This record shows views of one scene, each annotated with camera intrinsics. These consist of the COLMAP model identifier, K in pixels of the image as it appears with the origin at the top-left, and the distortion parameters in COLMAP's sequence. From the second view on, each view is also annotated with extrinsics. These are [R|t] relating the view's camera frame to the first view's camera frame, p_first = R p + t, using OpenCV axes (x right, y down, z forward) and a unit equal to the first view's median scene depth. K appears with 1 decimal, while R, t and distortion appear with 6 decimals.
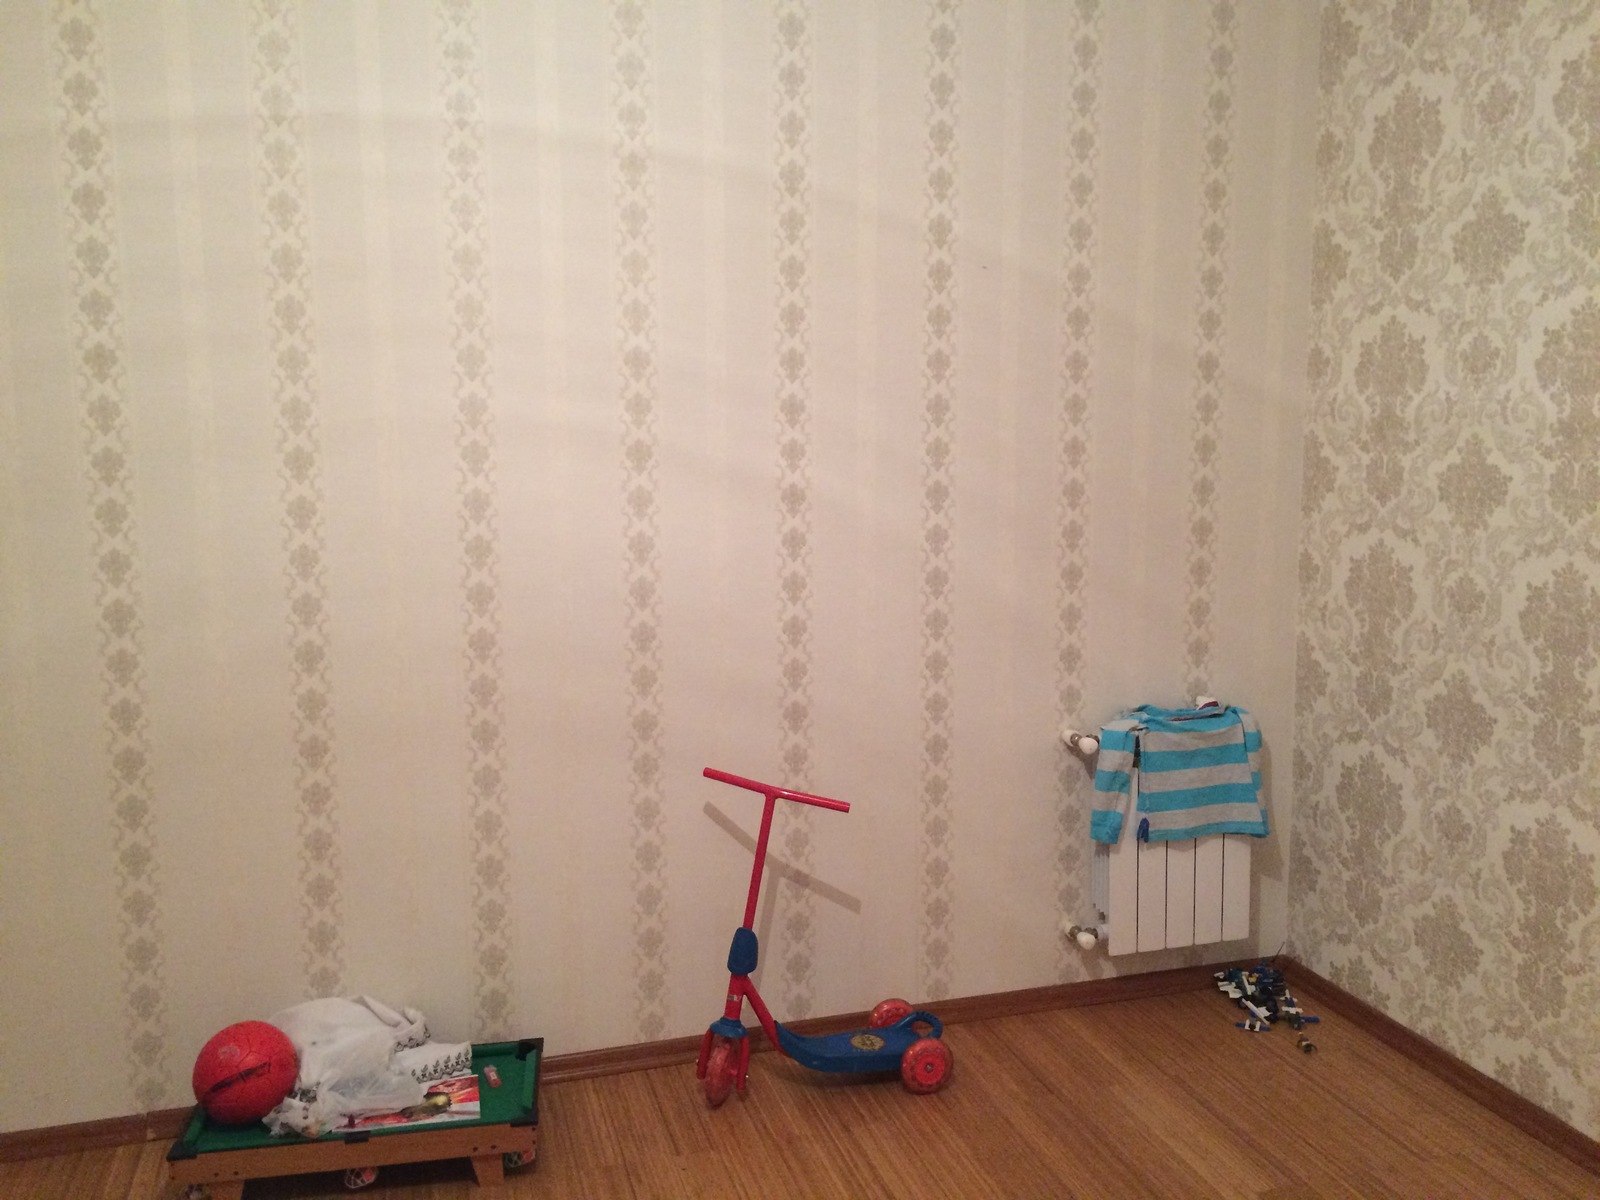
lens RADIAL K [[1366.6, 0, 790.3], [0, 1366.6, 600.3], [0, 0, 1]] dist [0.101071, -0.135556]
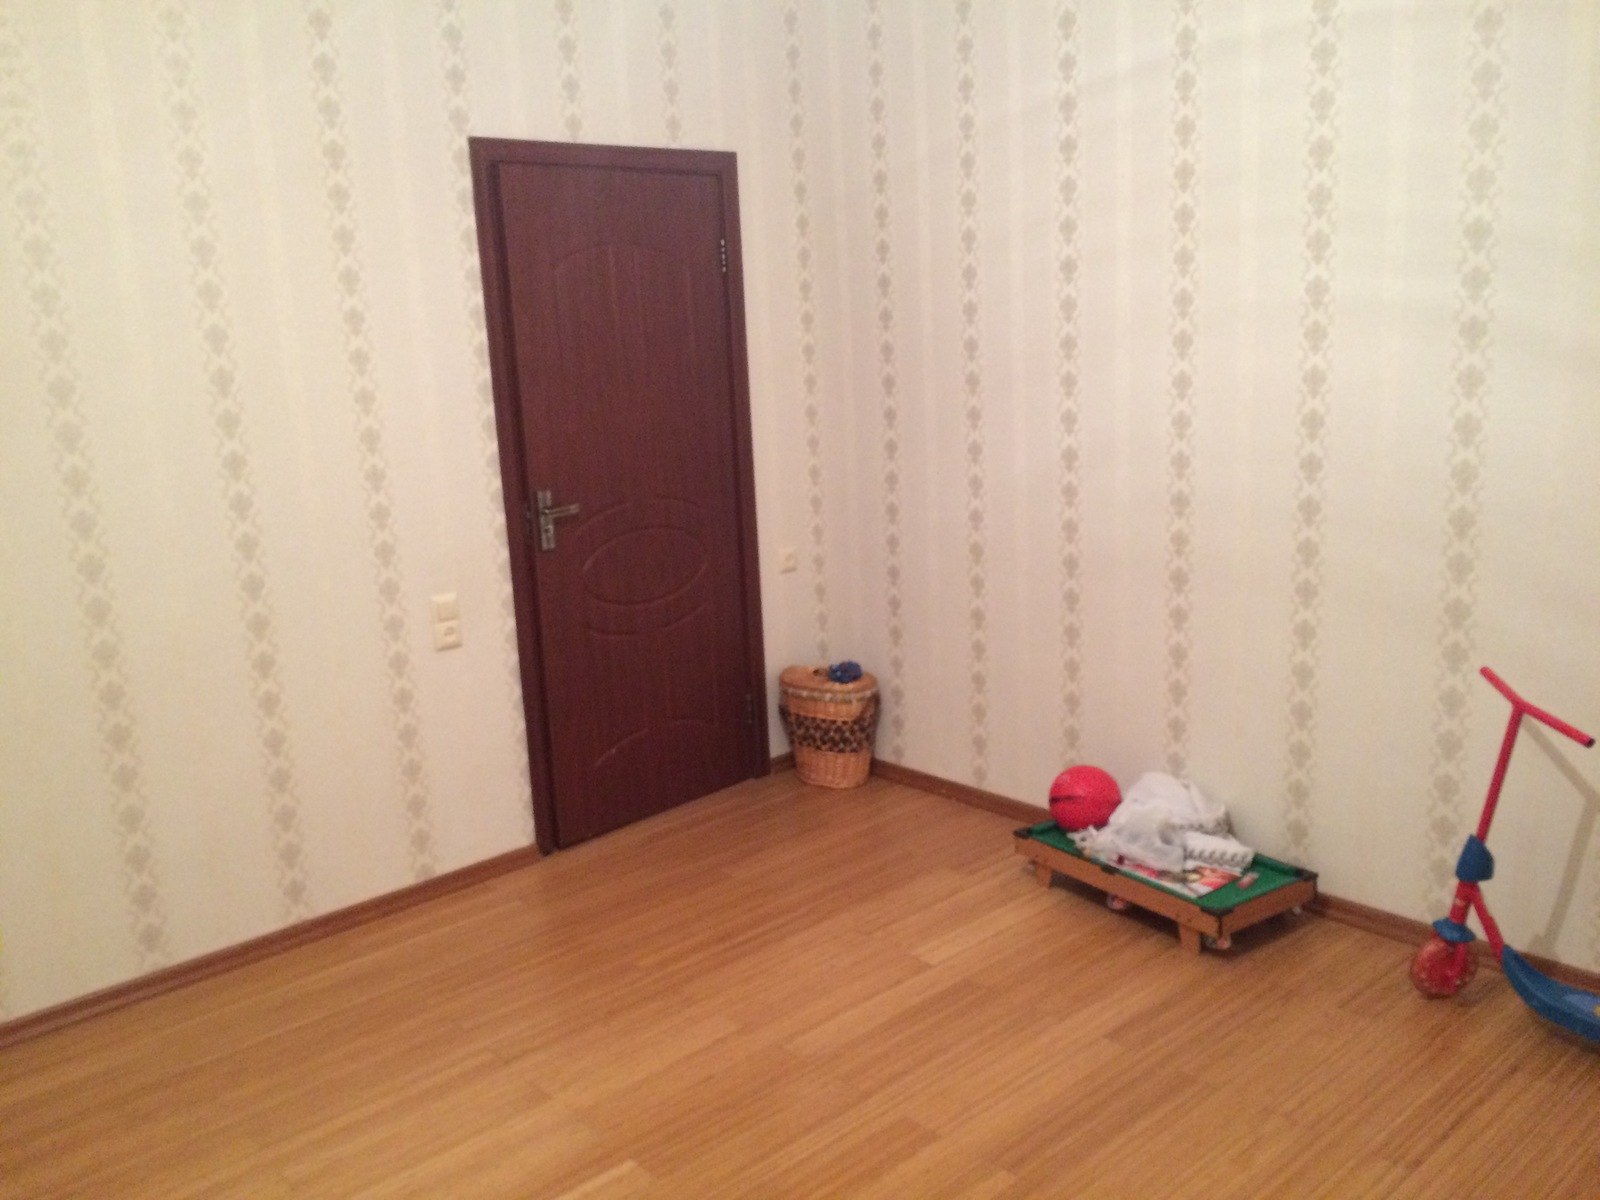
lens RADIAL K [[1366.6, 0, 790.3], [0, 1366.6, 600.3], [0, 0, 1]] dist [0.101071, -0.135556]
pose [[0.421820, 0.175450, -0.889542, 0.605377], [-0.067938, 0.984457, 0.161954, -0.048086], [0.904131, -0.007882, 0.427184, 0.158553]]
